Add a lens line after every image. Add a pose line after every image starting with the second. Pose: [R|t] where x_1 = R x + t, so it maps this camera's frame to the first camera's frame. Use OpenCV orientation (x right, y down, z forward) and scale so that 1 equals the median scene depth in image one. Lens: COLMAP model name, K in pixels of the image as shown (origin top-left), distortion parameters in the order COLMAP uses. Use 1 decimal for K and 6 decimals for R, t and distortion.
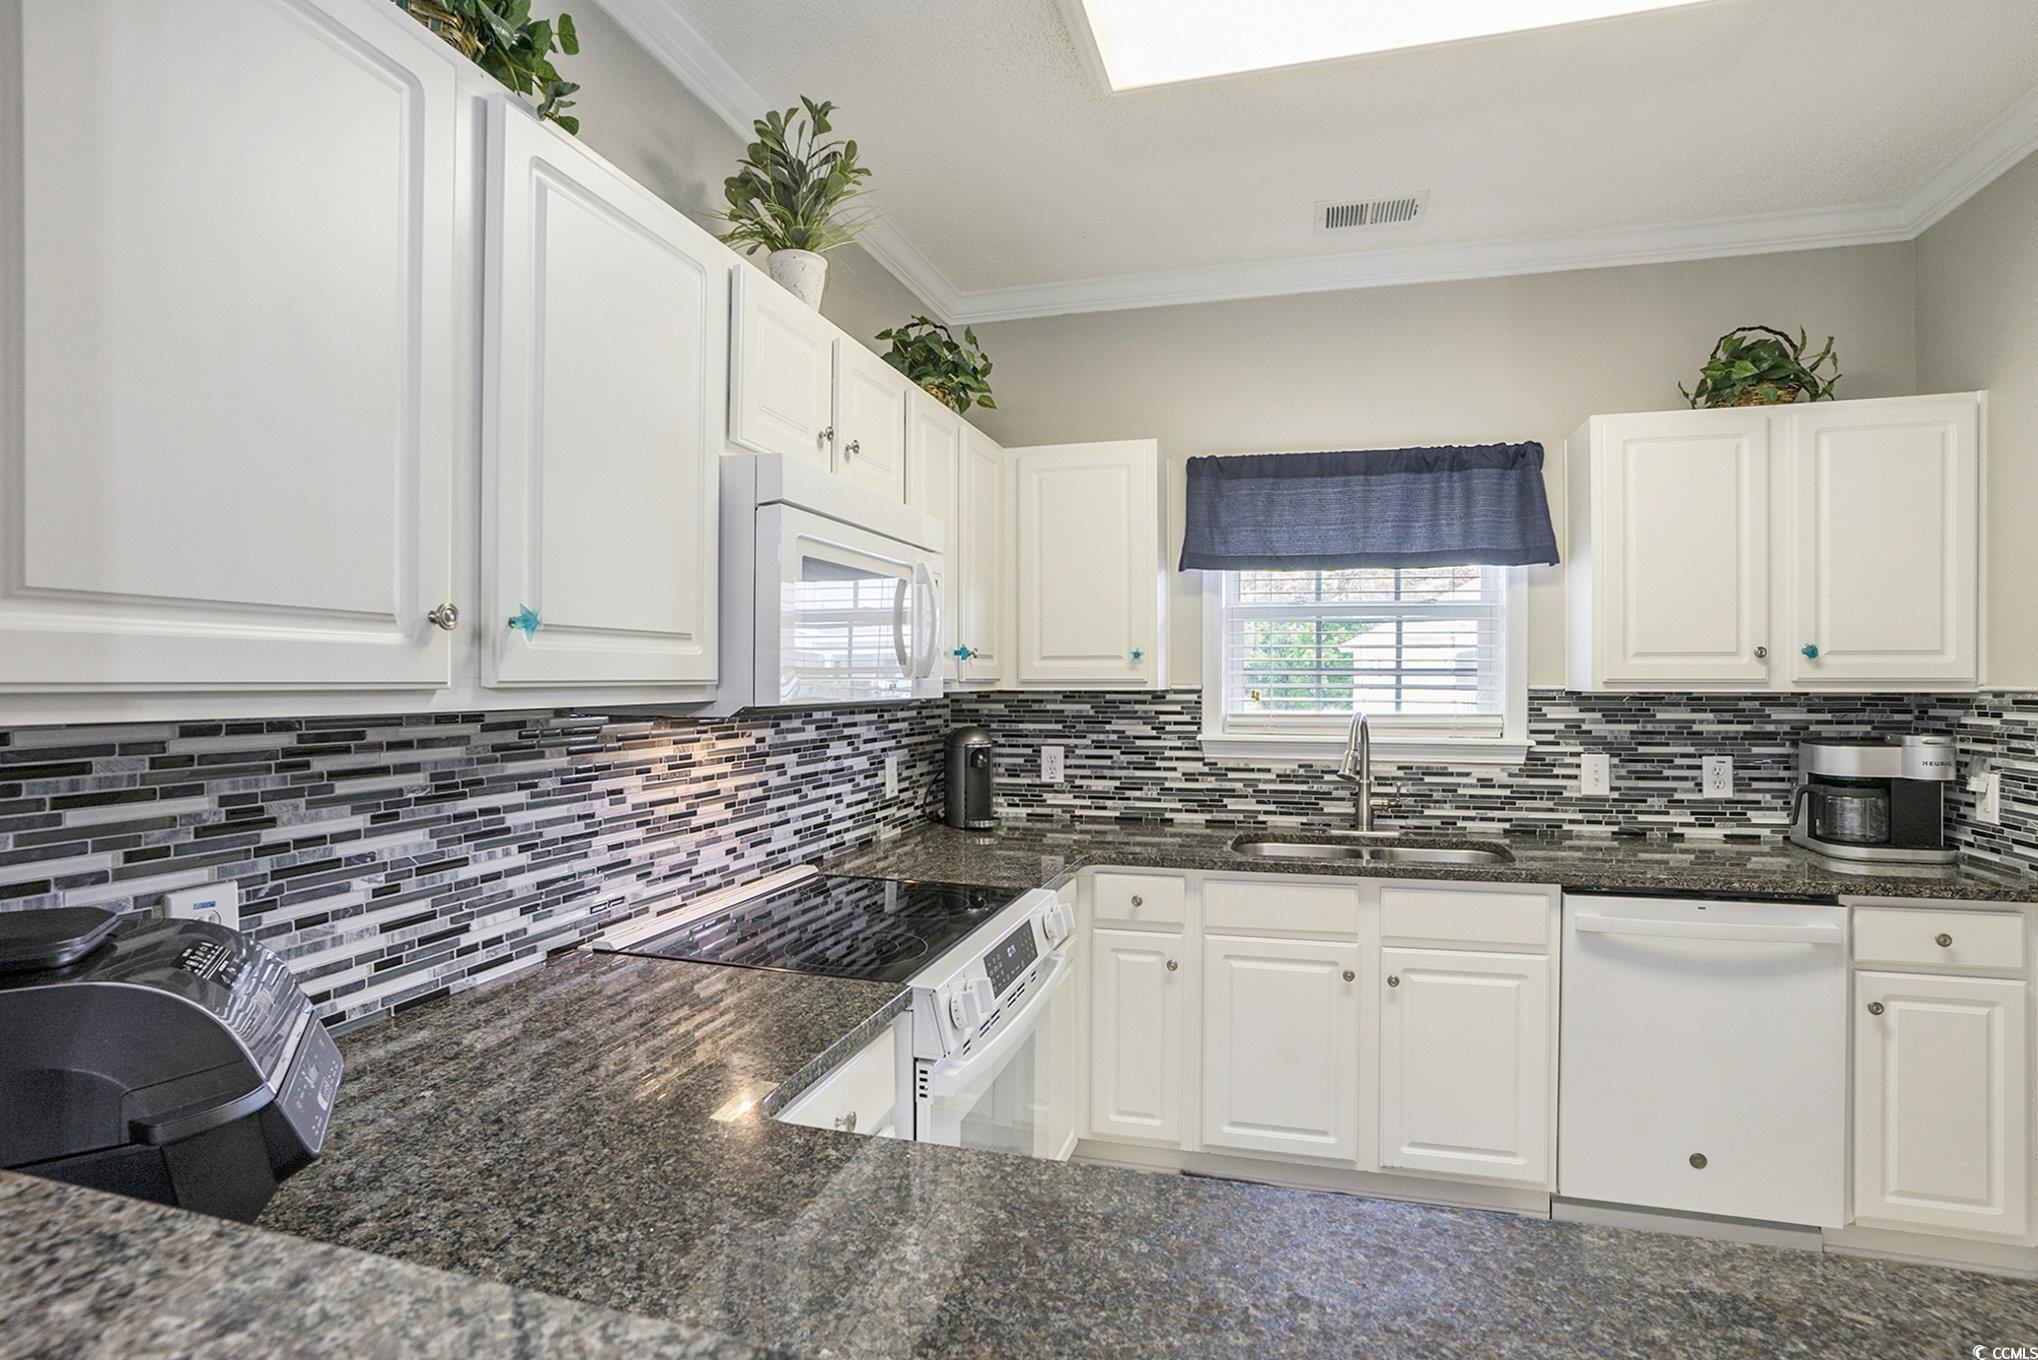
lens RADIAL K [[1021.0, 0, 1041.4], [0, 1021.0, 704.0], [0, 0, 1]] dist [-0.009994, 0.005062]
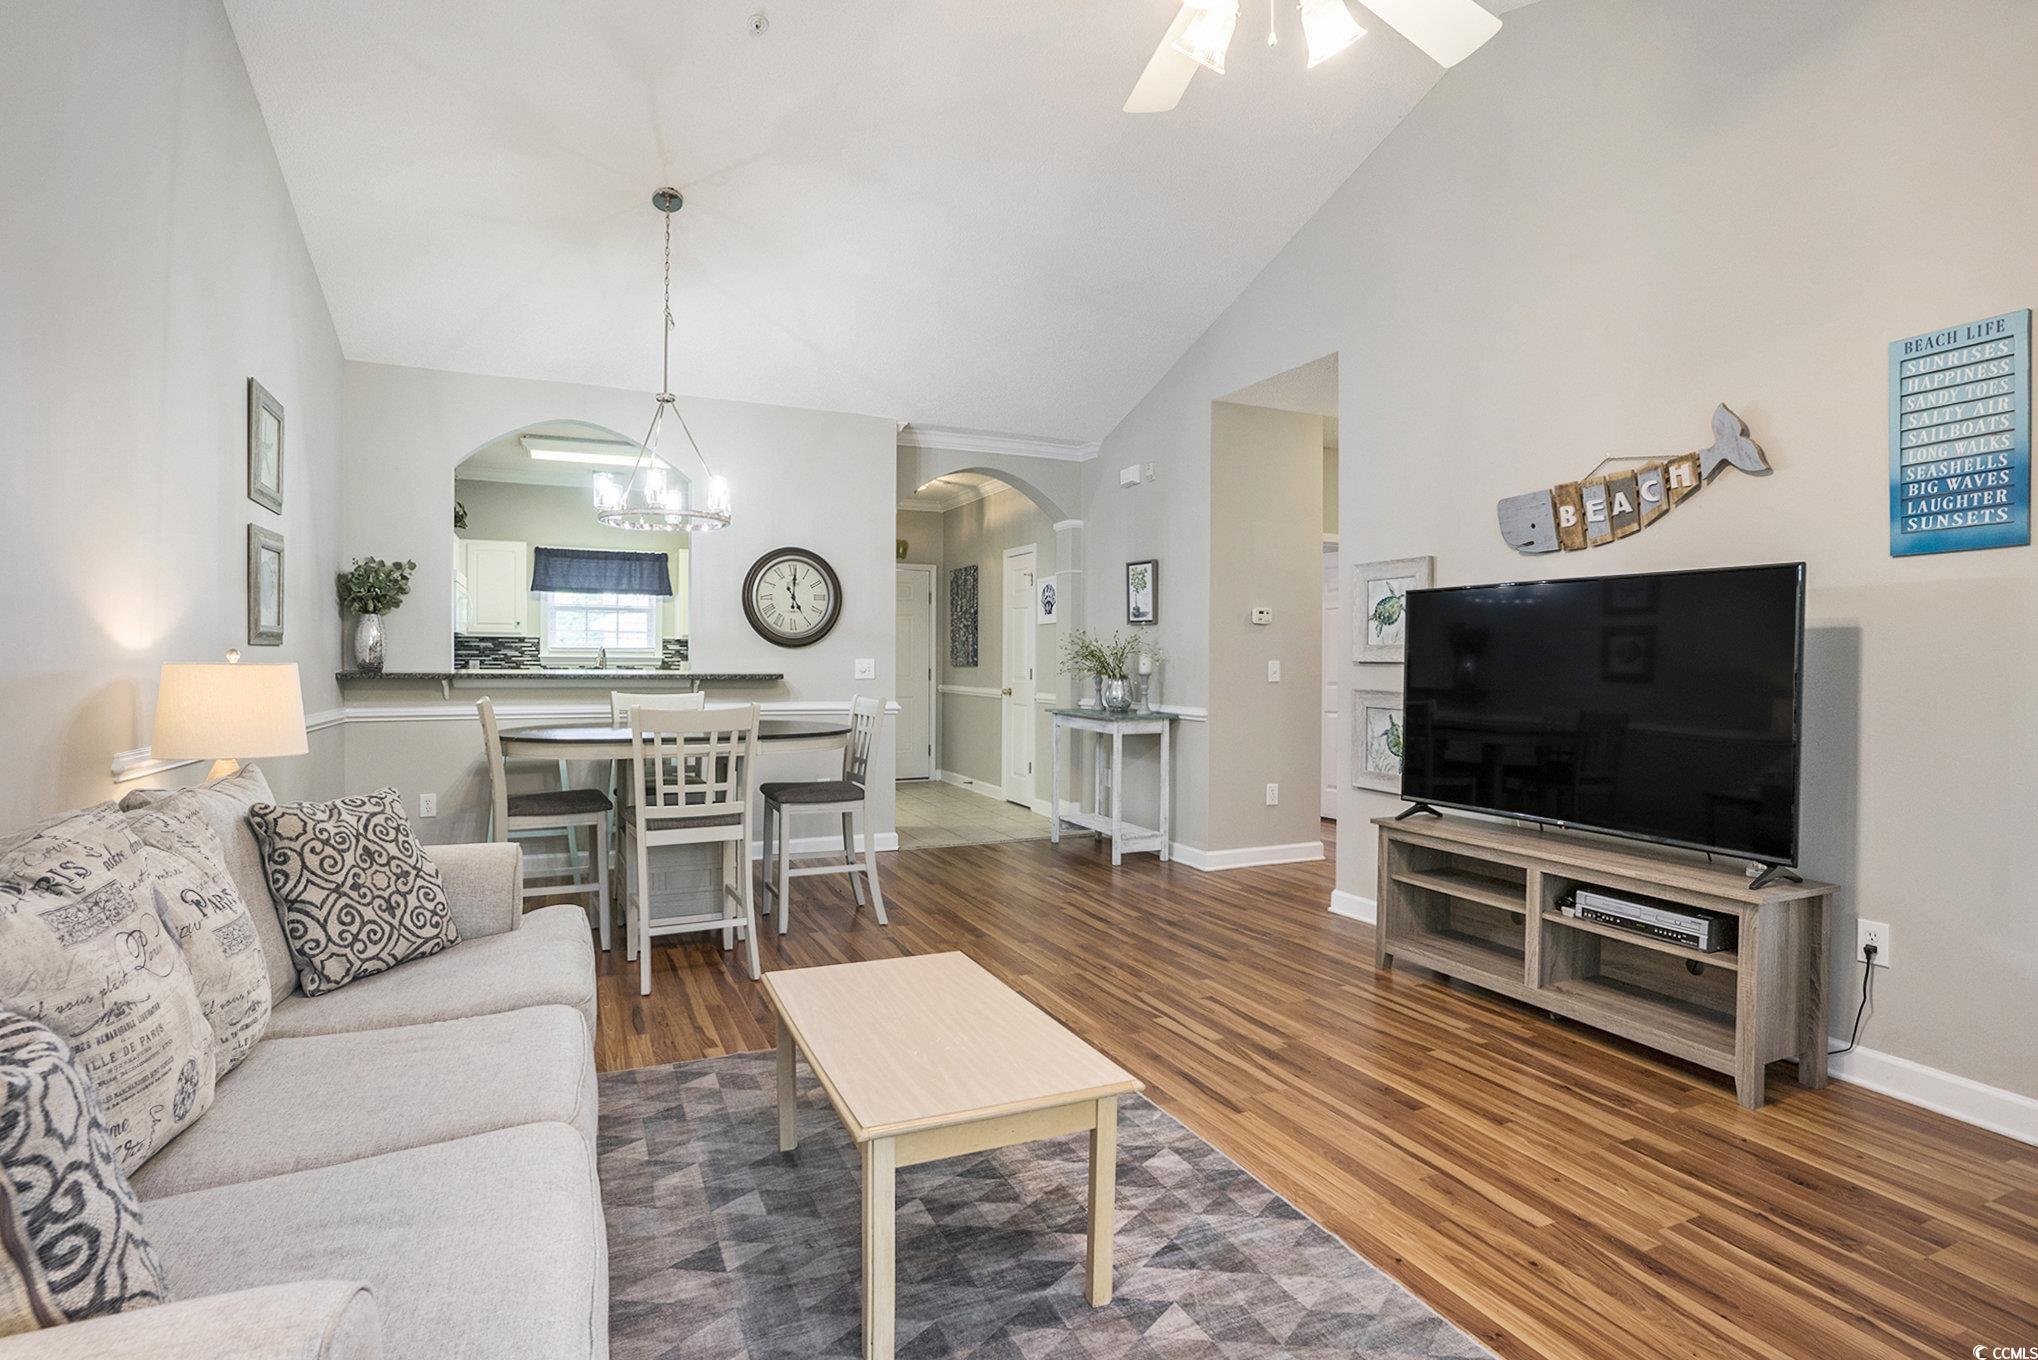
lens RADIAL K [[1027.1, 0, 1022.8], [0, 1027.1, 667.1], [0, 0, 1]] dist [-0.052647, 0.021806]
pose [[0.773418, 0.000998, 0.633895, -0.597399], [0.008554, 0.999891, -0.012011, 0.115428], [-0.633838, 0.014712, 0.773326, -1.992024]]
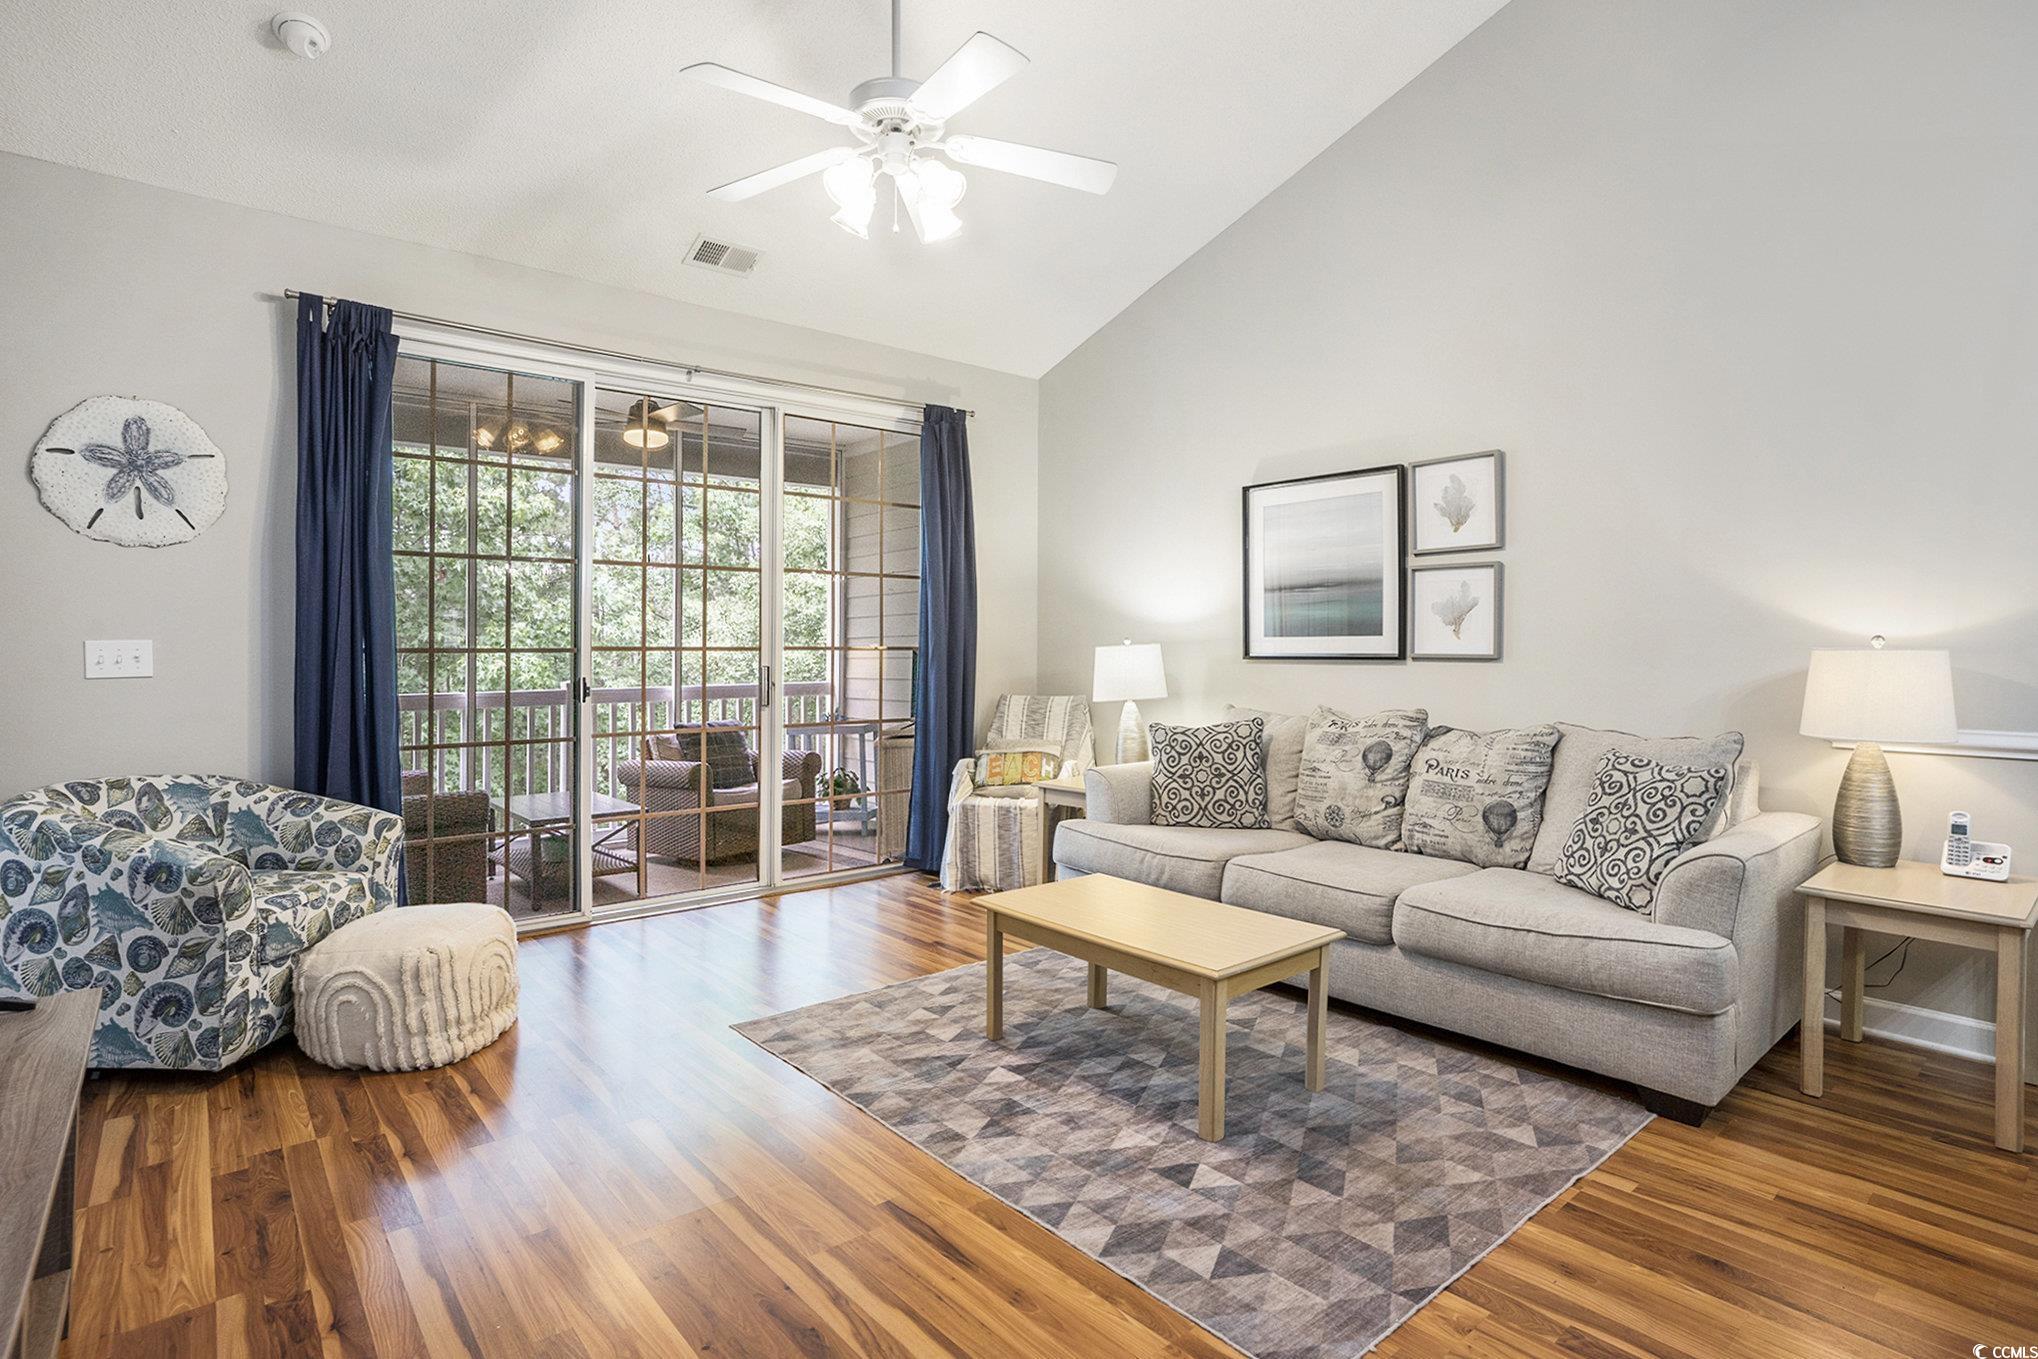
lens RADIAL K [[1027.1, 0, 1034.3], [0, 1027.1, 663.5], [0, 0, 1]] dist [-0.052647, 0.021806]
pose [[-0.554209, 0.012605, -0.832282, 0.721337], [-0.014653, 0.999583, 0.024896, 0.099933], [0.832248, 0.025993, -0.553793, -0.890405]]
